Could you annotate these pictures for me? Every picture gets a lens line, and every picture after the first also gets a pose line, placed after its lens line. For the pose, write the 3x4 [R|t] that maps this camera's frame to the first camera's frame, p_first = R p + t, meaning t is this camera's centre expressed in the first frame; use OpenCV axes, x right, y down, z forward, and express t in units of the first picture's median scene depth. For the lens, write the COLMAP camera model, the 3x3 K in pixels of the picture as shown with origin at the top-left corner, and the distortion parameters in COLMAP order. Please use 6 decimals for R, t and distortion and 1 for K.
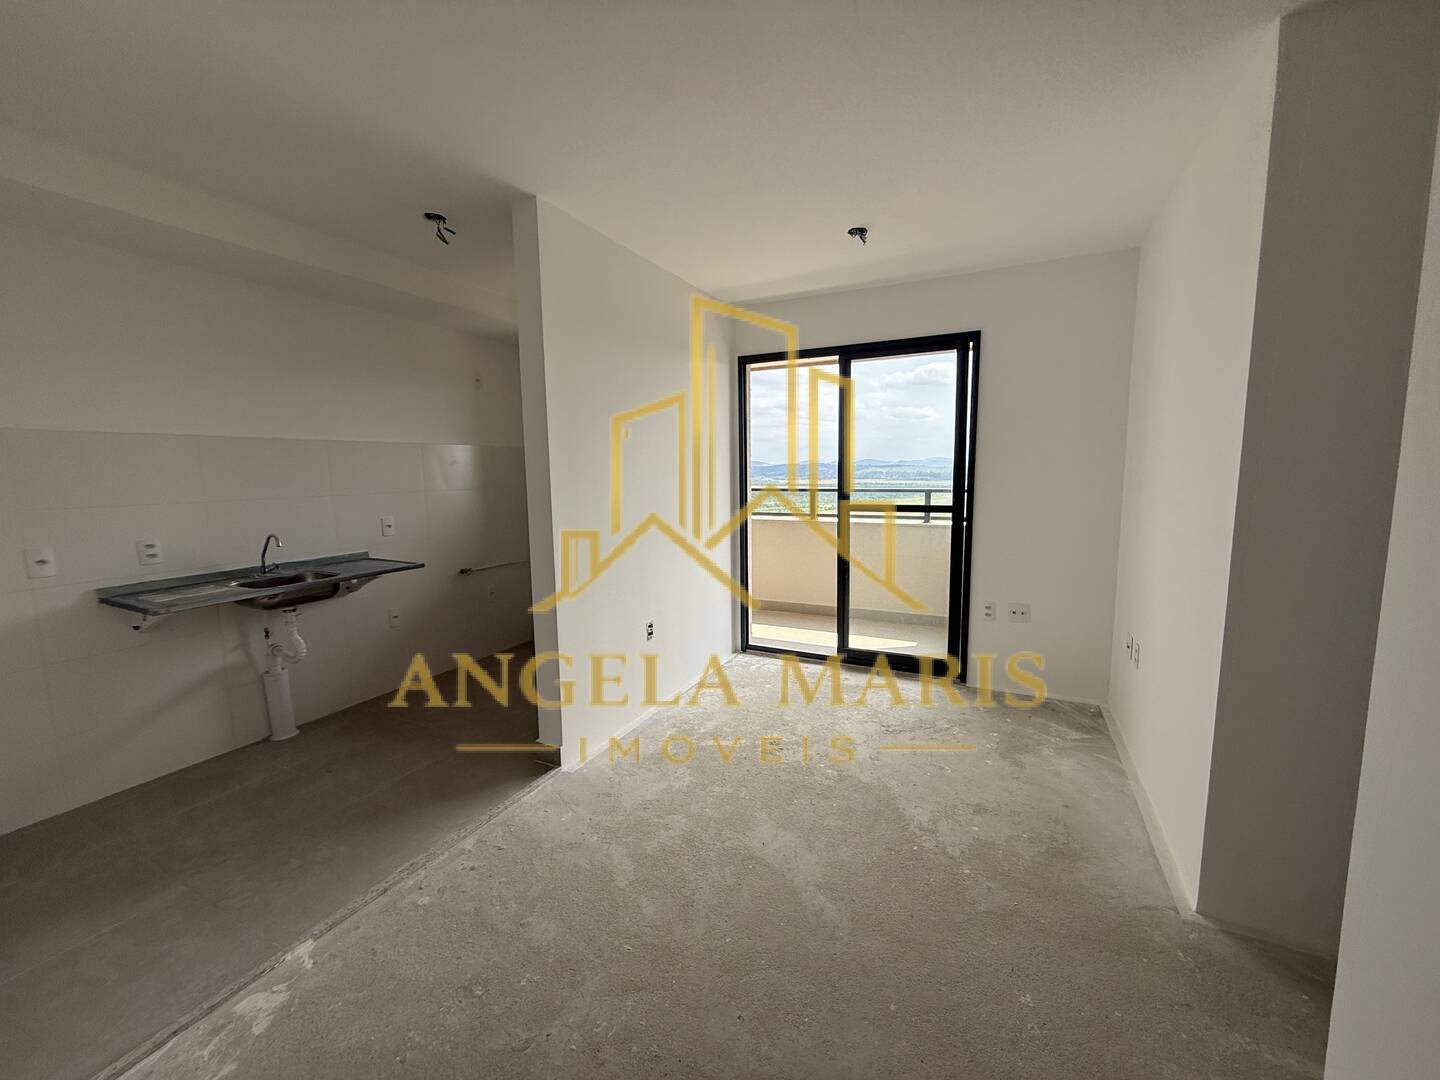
lens RADIAL K [[571.3, 0, 718.1], [0, 571.3, 545.7], [0, 0, 1]] dist [-0.002243, 0.000701]
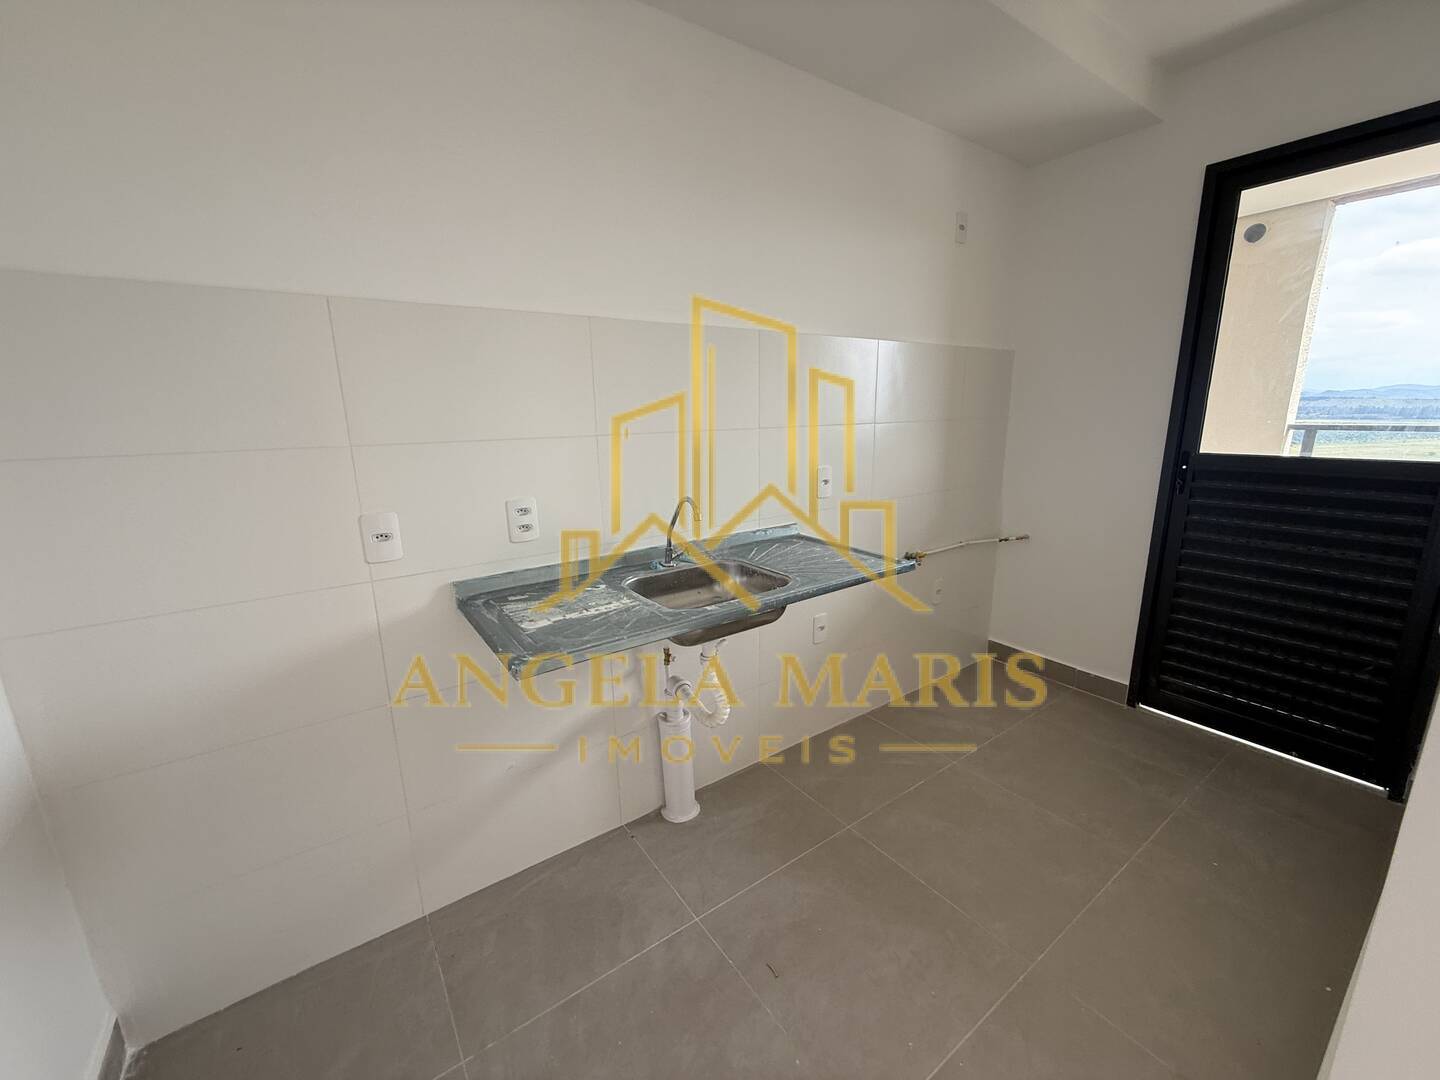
lens RADIAL K [[571.3, 0, 716.0], [0, 571.3, 536.0], [0, 0, 1]] dist [-0.002243, 0.000701]
pose [[0.874761, 0.068874, -0.479635, -0.465658], [-0.037148, 0.996466, 0.075339, -0.023115], [0.483129, -0.048086, 0.874228, 0.503017]]
